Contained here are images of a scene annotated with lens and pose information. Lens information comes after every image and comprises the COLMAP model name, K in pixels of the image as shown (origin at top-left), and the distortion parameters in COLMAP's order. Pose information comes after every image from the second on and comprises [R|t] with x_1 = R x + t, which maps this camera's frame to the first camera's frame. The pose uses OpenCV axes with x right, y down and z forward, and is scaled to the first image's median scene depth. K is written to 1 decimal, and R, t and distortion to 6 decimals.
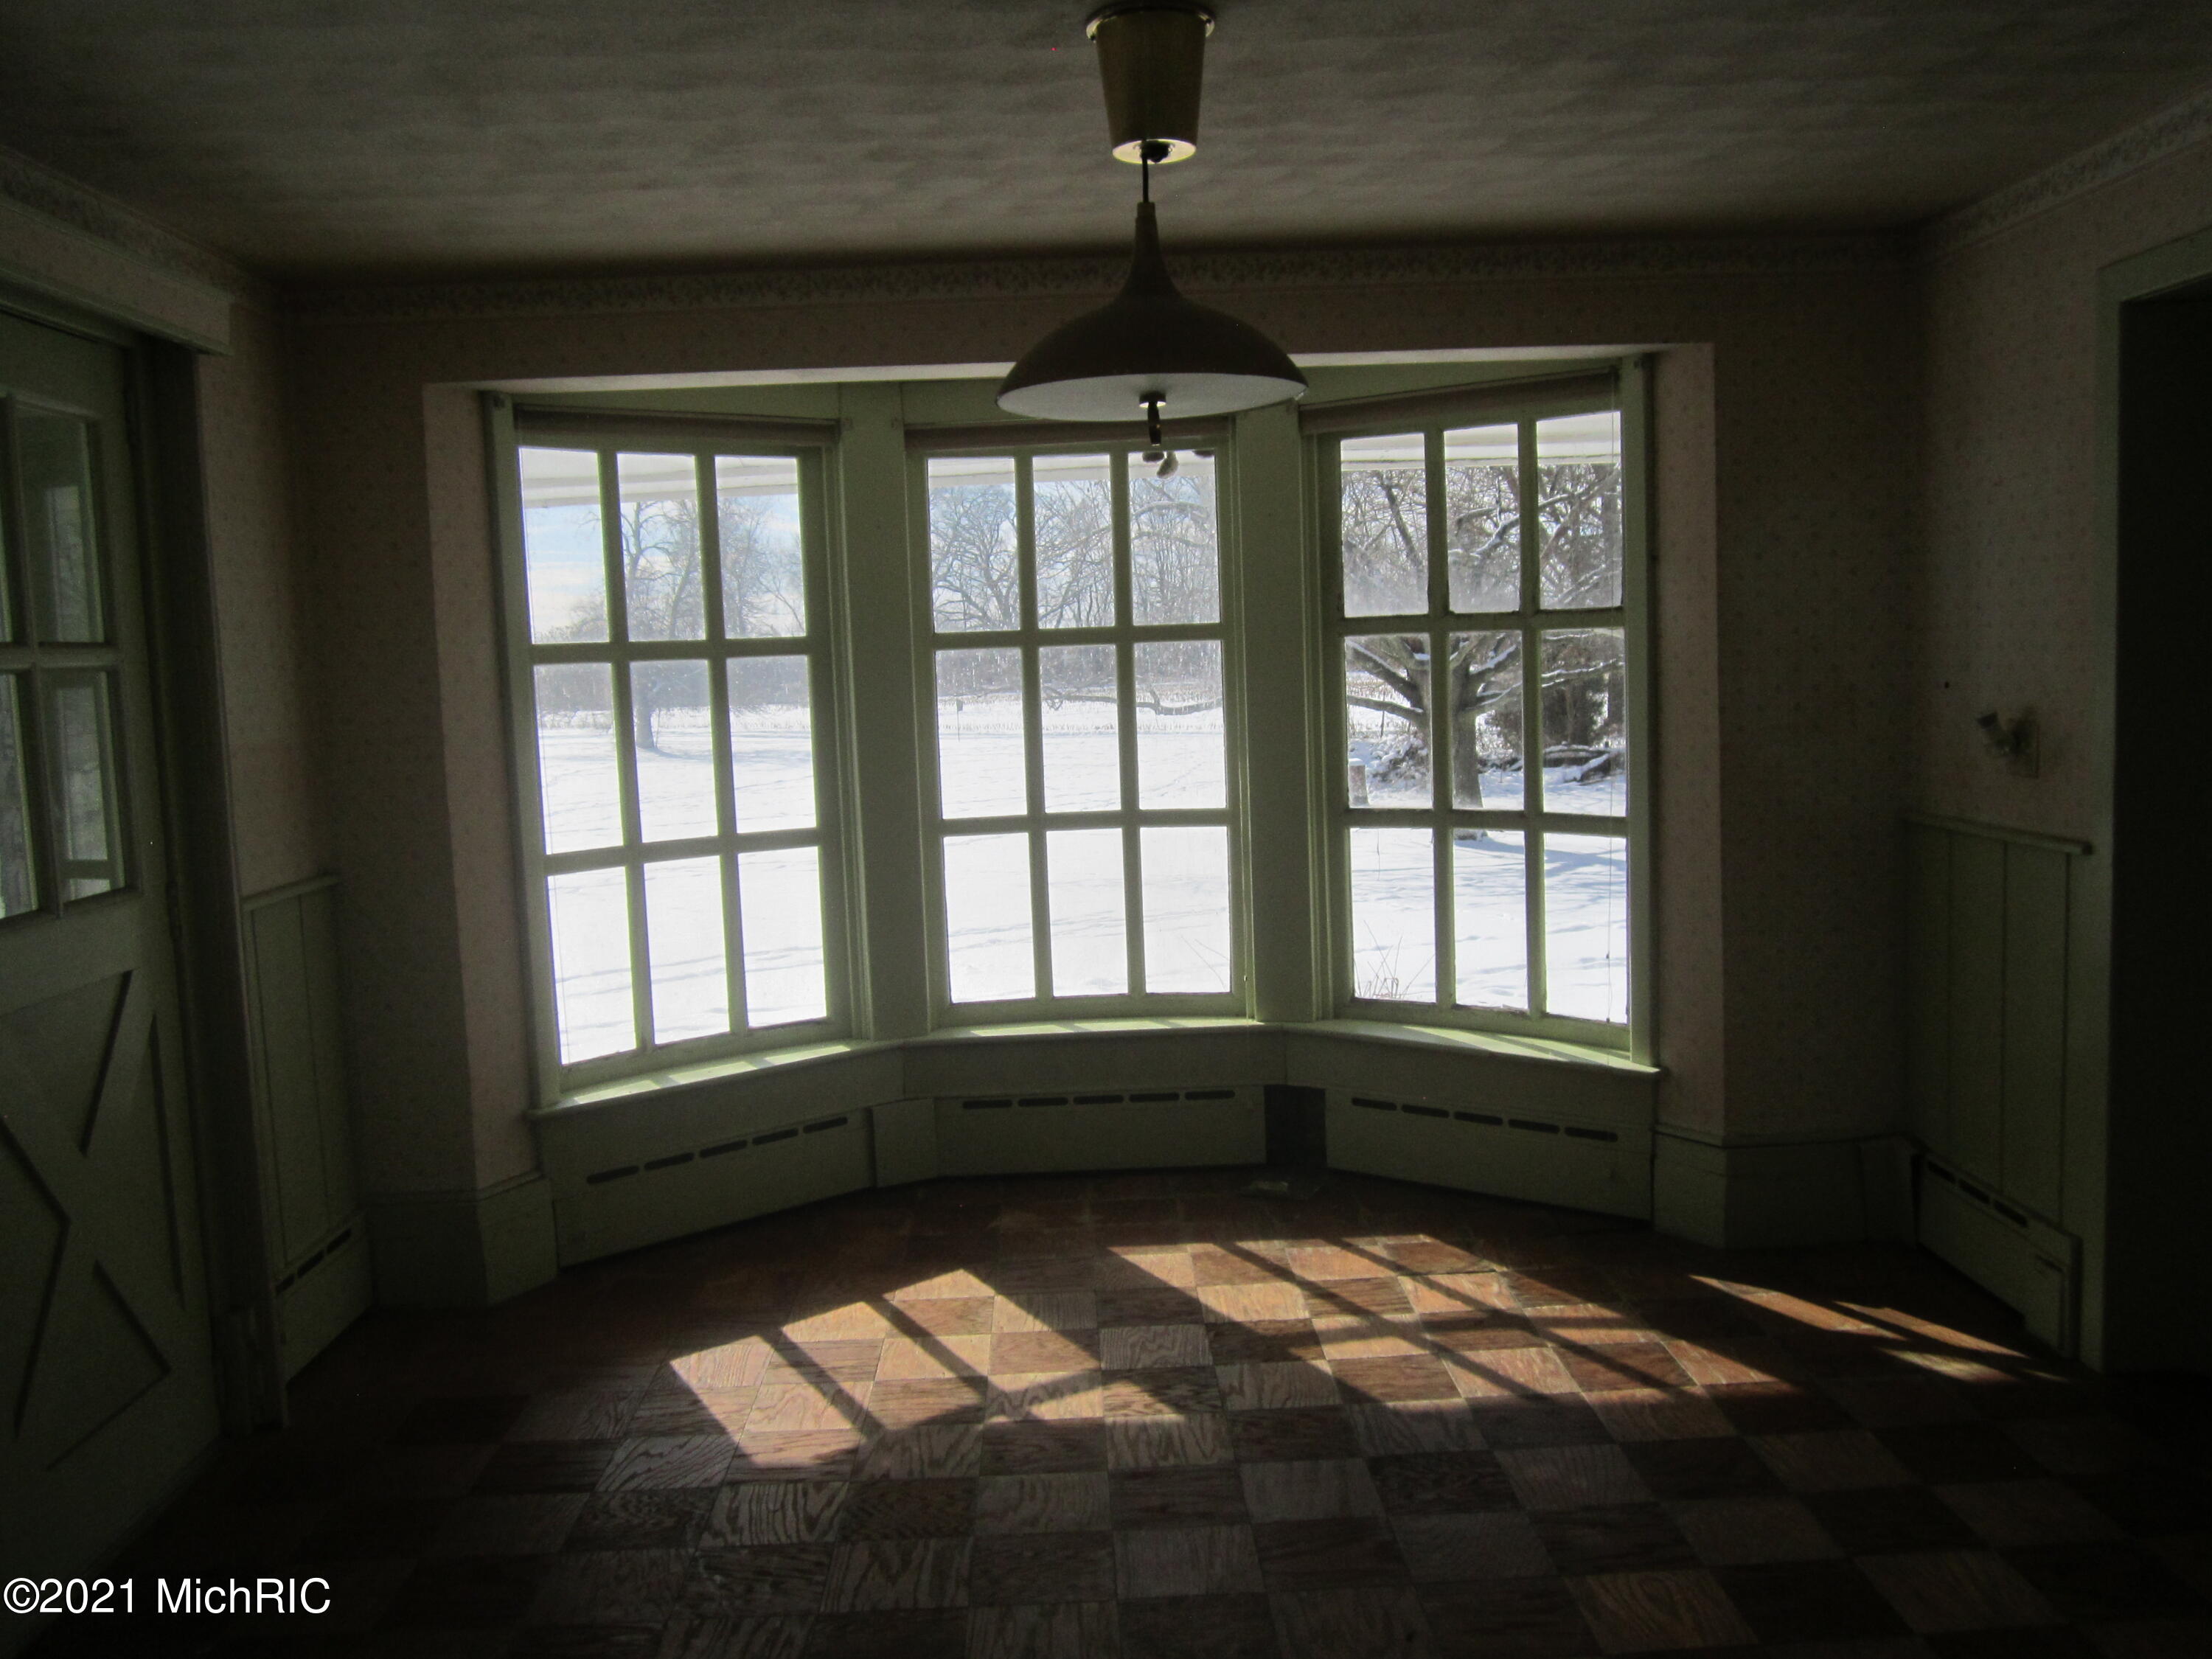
lens RADIAL K [[1886.8, 0, 1106.0], [0, 1886.8, 829.5], [0, 0, 1]] dist [-0.035297, 0.005187]
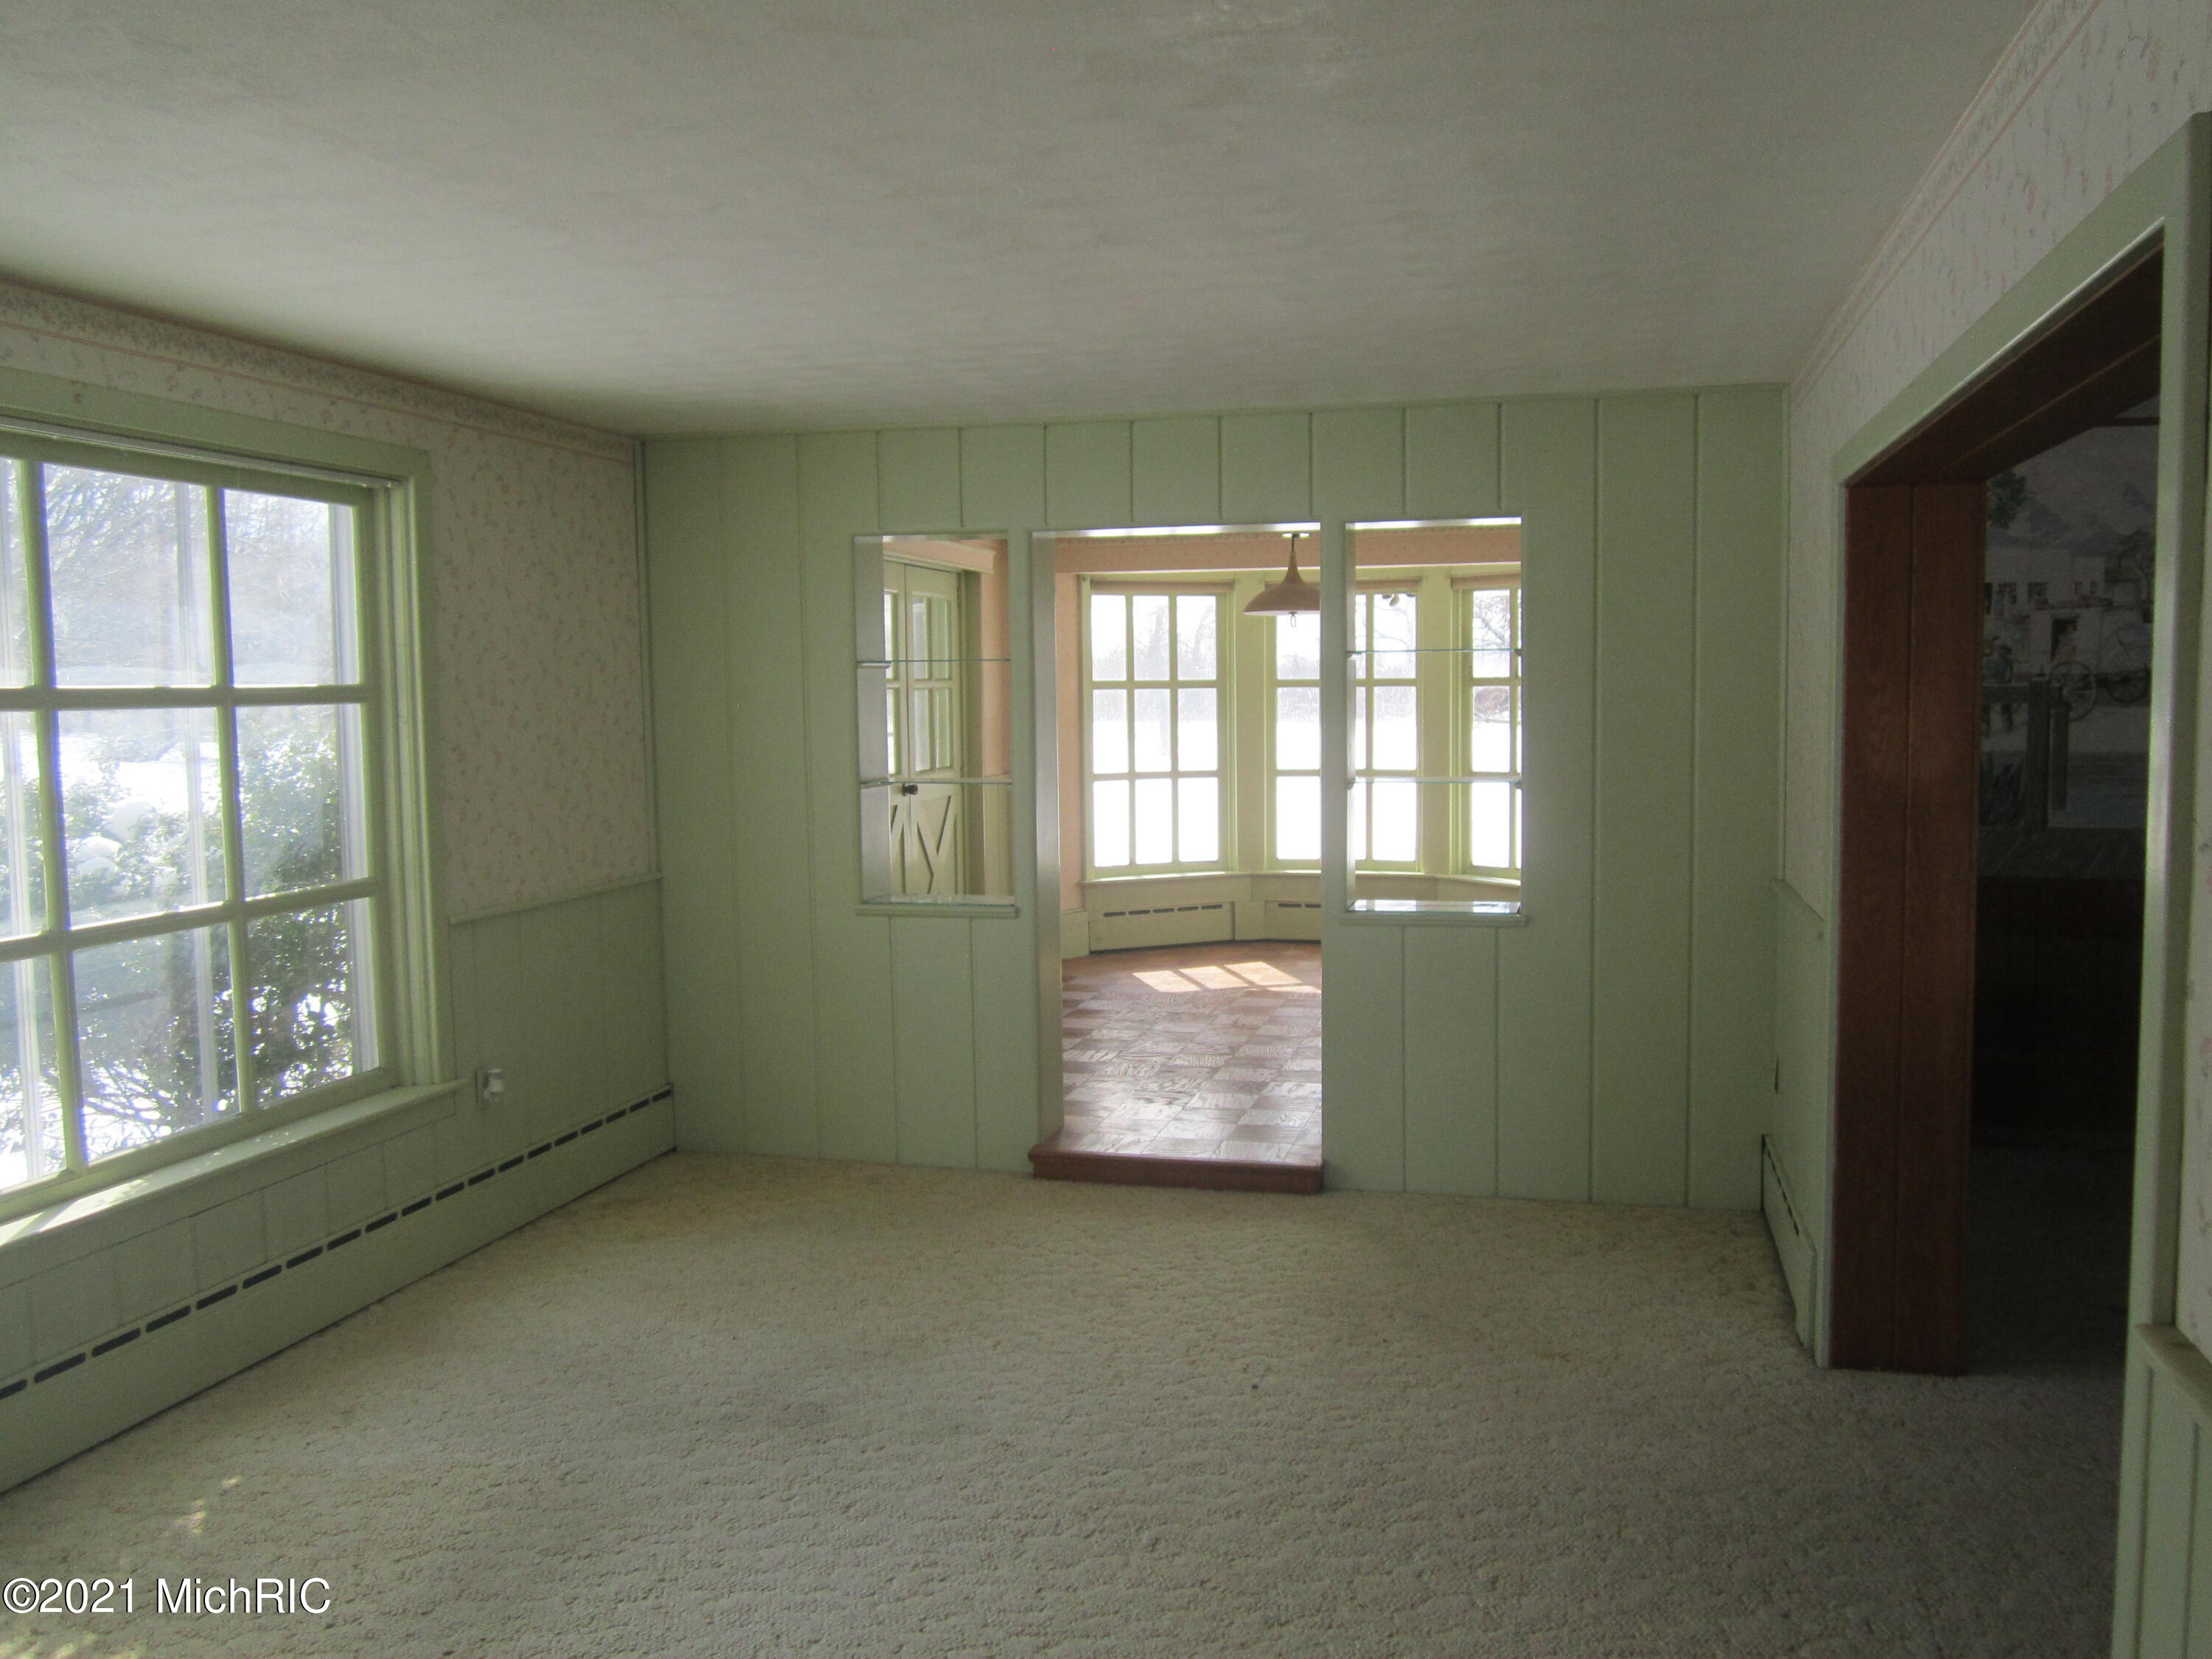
lens RADIAL K [[1884.4, 0, 1106.0], [0, 1884.4, 829.5], [0, 0, 1]] dist [-0.039126, 0.026337]
pose [[0.961180, 0.047812, -0.271749, 0.360077], [-0.051313, 0.998666, -0.005789, 0.099934], [0.271110, 0.019508, 0.962351, -1.262421]]
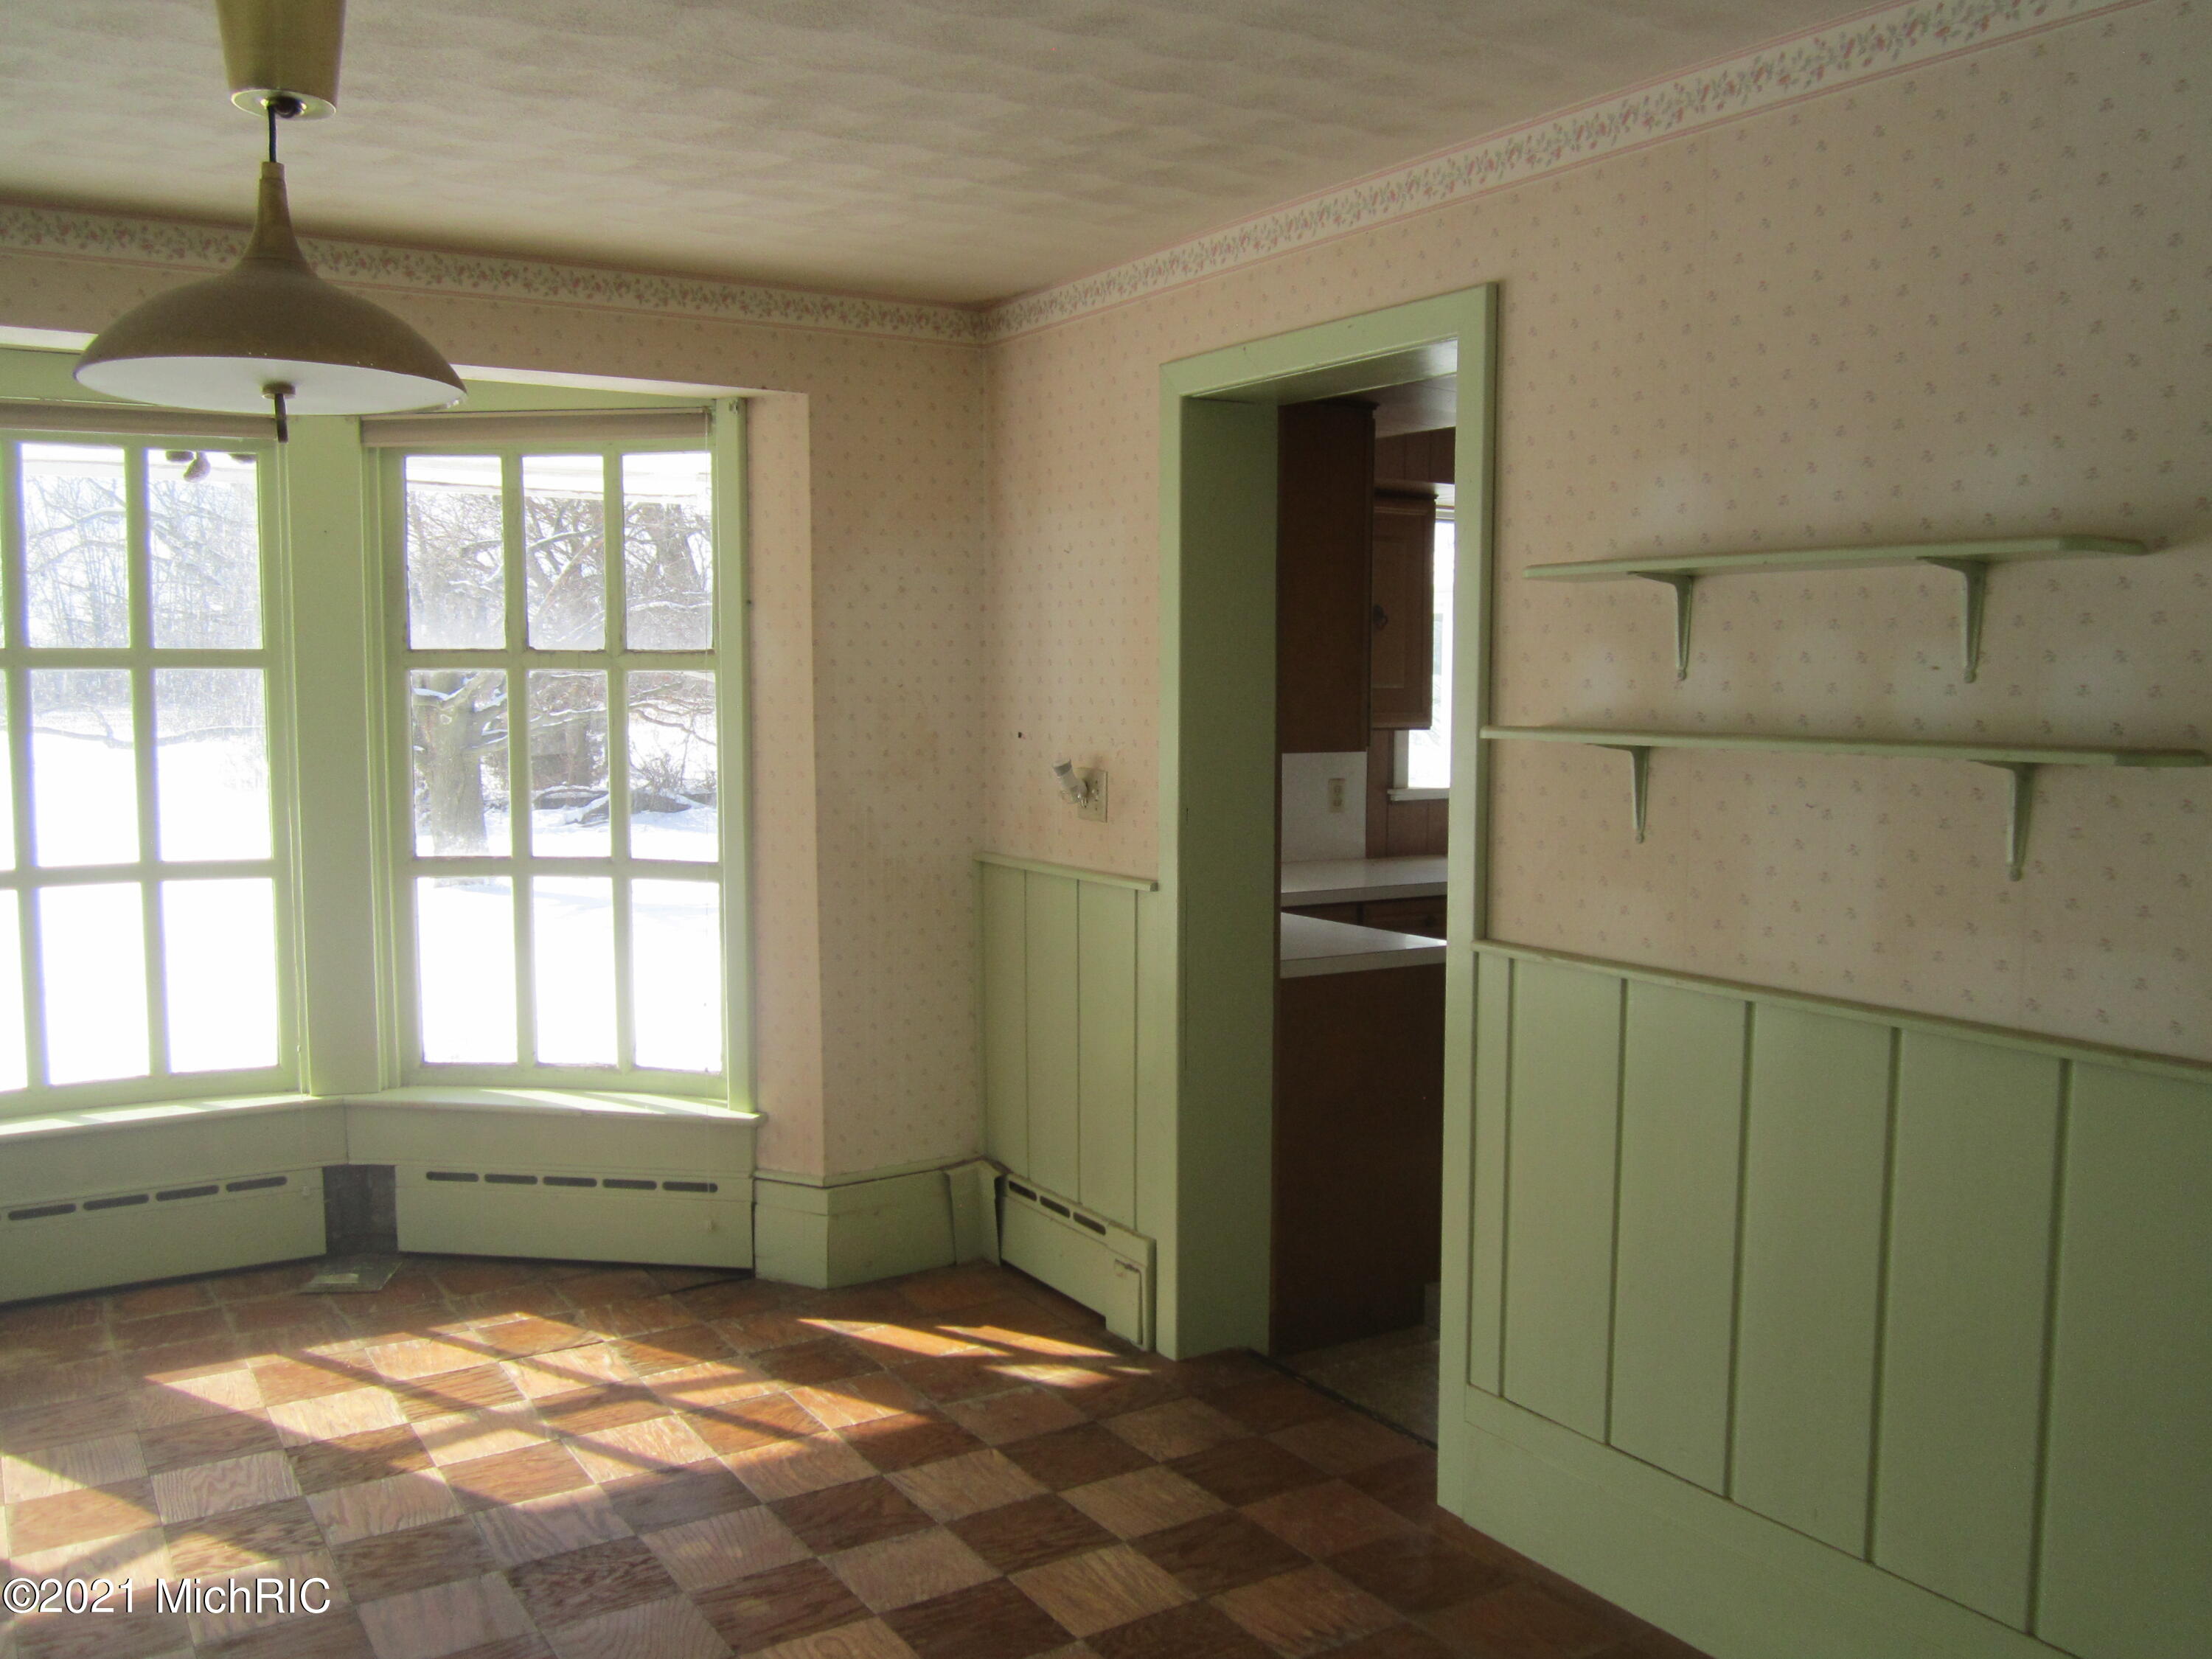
lens RADIAL K [[1884.4, 0, 1106.0], [0, 1884.4, 829.5], [0, 0, 1]] dist [-0.039126, 0.026337]
pose [[0.858013, -0.006260, 0.513589, -0.062085], [0.016914, 0.999728, -0.016072, -0.004881], [-0.513349, 0.022476, 0.857886, 0.051246]]
